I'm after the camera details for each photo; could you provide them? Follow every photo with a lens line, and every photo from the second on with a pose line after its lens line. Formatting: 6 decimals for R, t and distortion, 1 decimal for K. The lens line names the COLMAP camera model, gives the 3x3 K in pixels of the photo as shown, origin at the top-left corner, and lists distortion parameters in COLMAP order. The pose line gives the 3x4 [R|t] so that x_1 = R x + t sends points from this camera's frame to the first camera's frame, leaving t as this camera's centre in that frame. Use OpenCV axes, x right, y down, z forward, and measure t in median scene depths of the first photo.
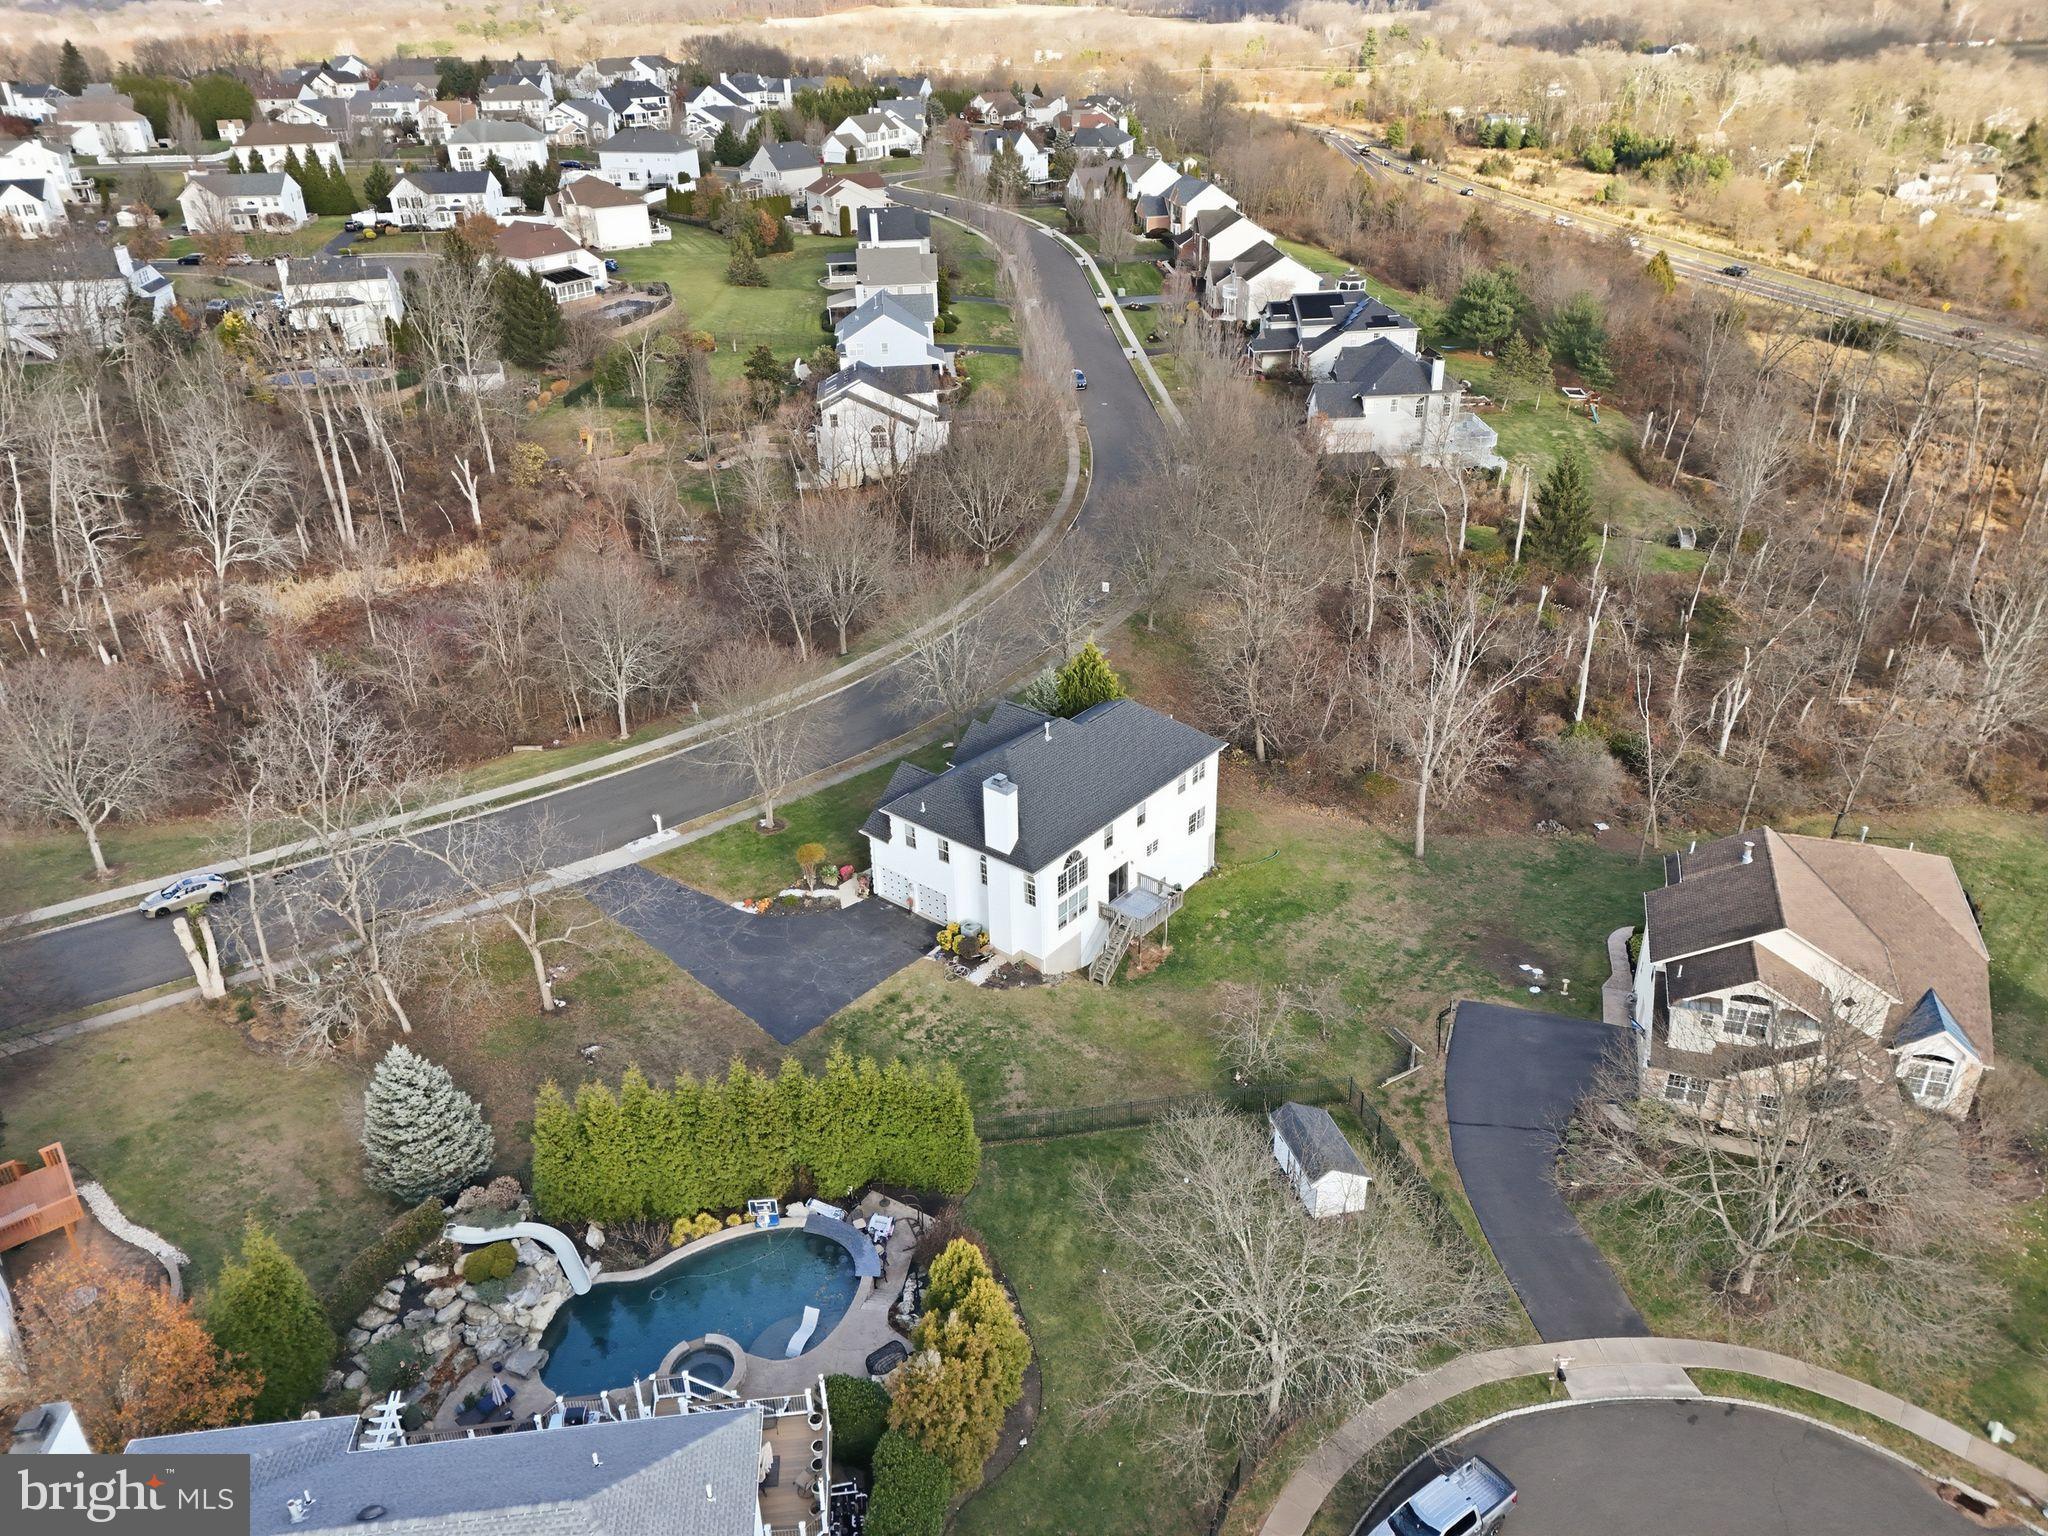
lens RADIAL K [[1492.8, 0, 1028.0], [0, 1492.8, 751.4], [0, 0, 1]] dist [0.069472, -0.057360]
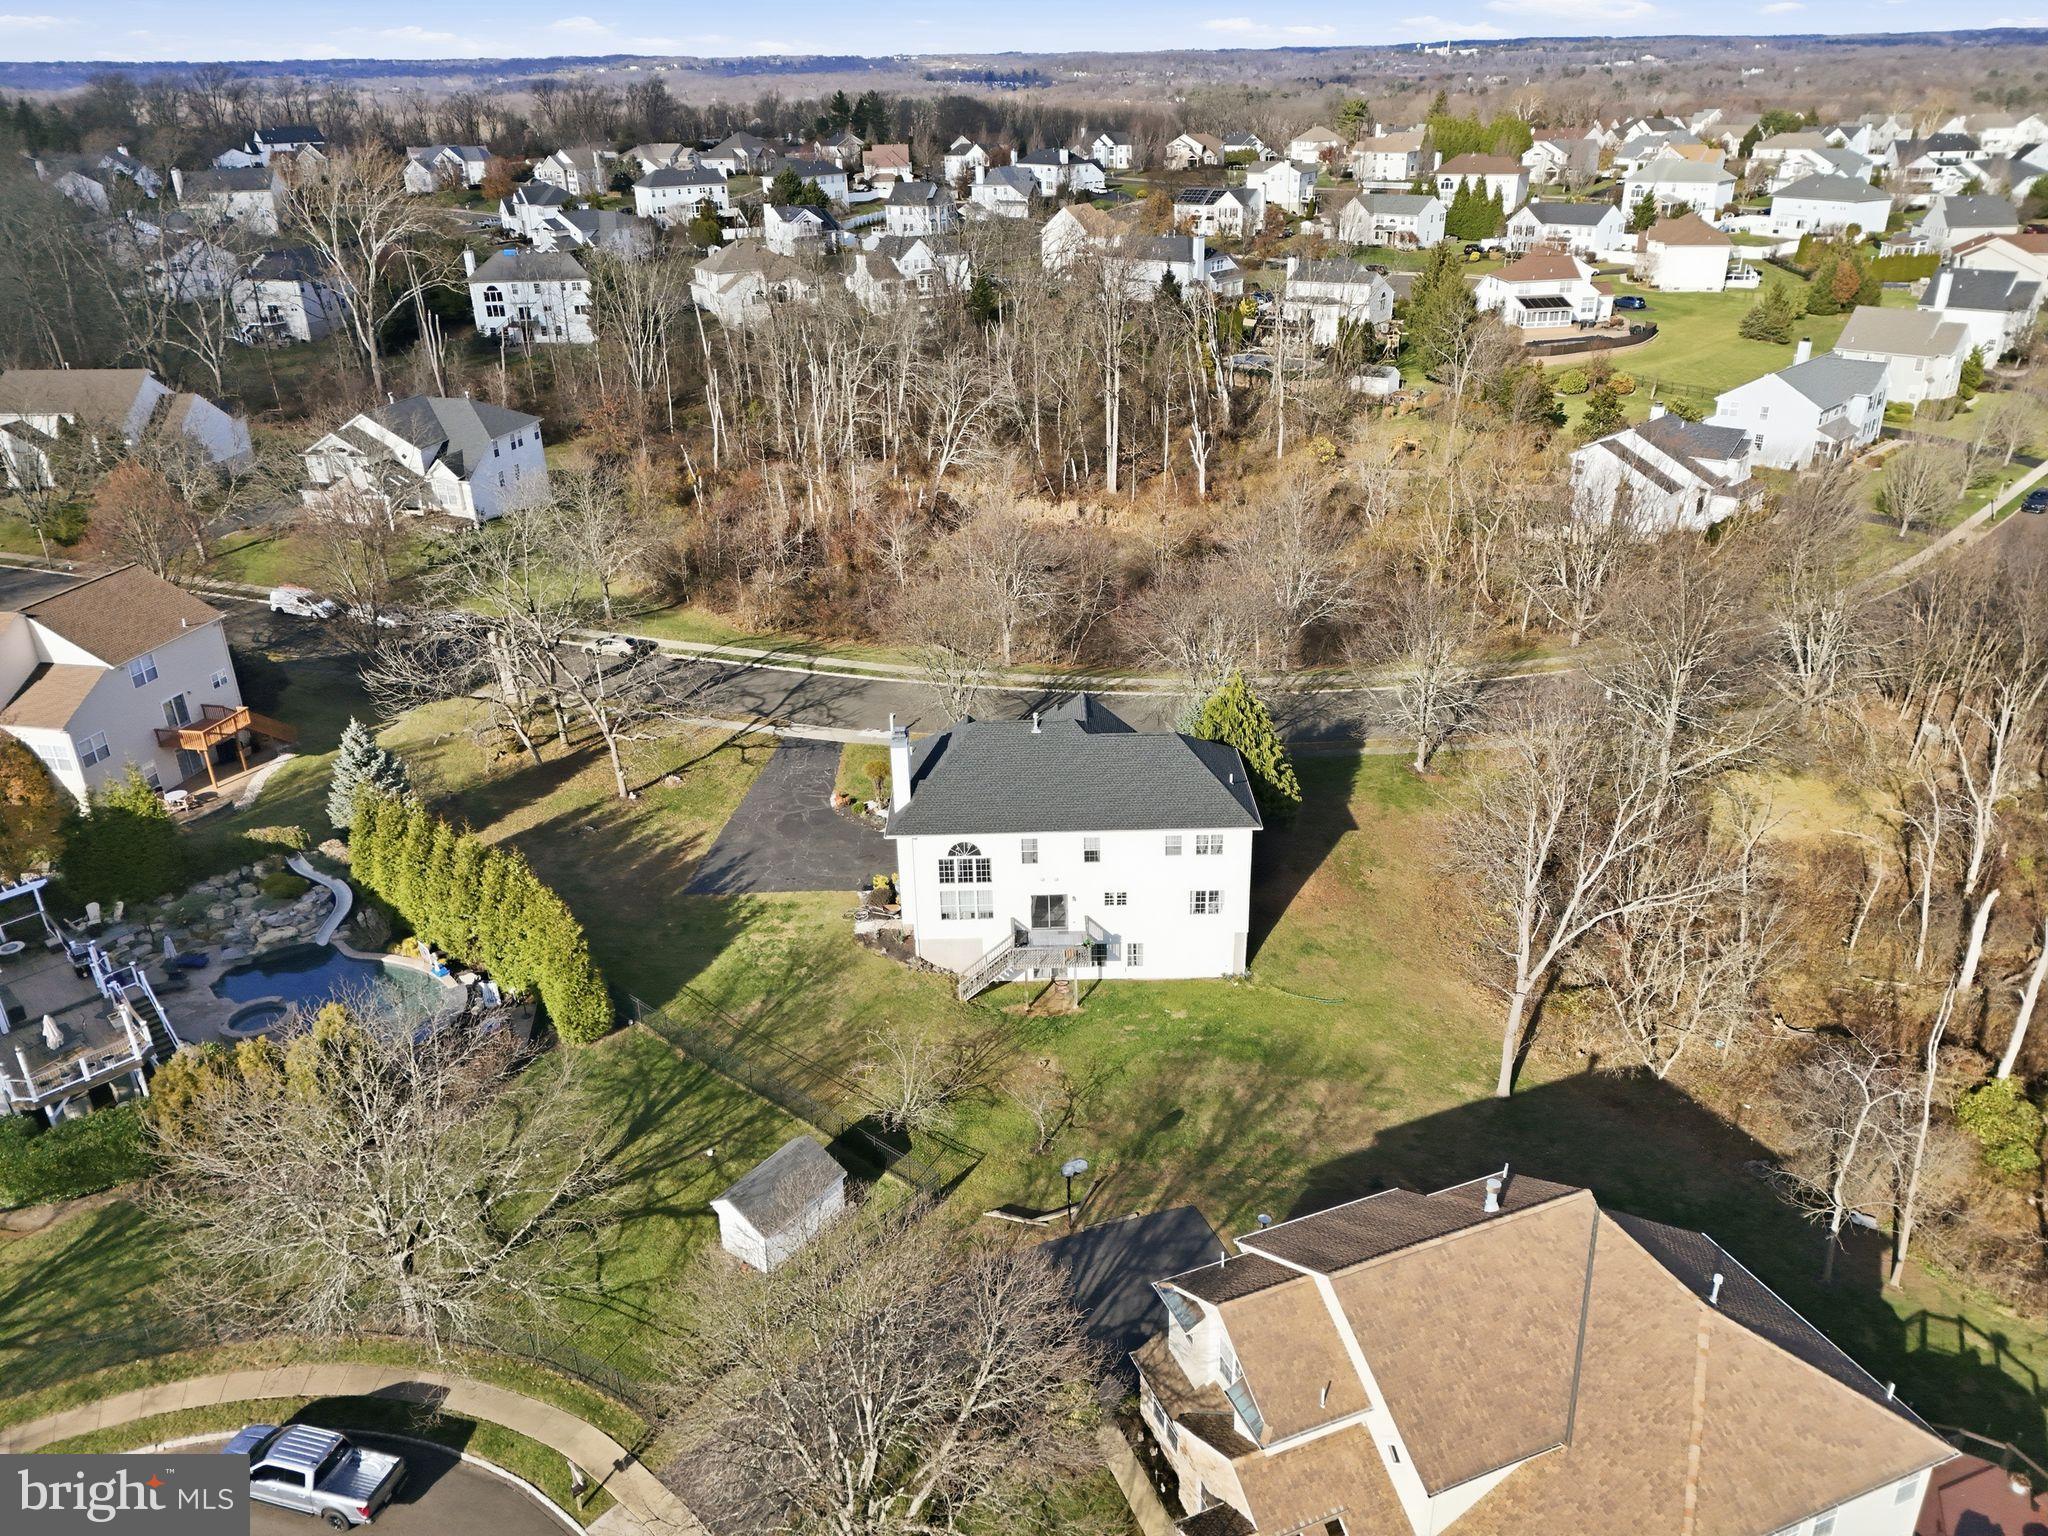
lens RADIAL K [[1492.8, 0, 1028.0], [0, 1492.8, 751.4], [0, 0, 1]] dist [0.069472, -0.057360]
pose [[0.644212, 0.323066, -0.693267, 0.362611], [-0.349242, 0.930653, 0.109159, -0.053230], [0.680456, 0.171796, 0.712366, 0.192936]]
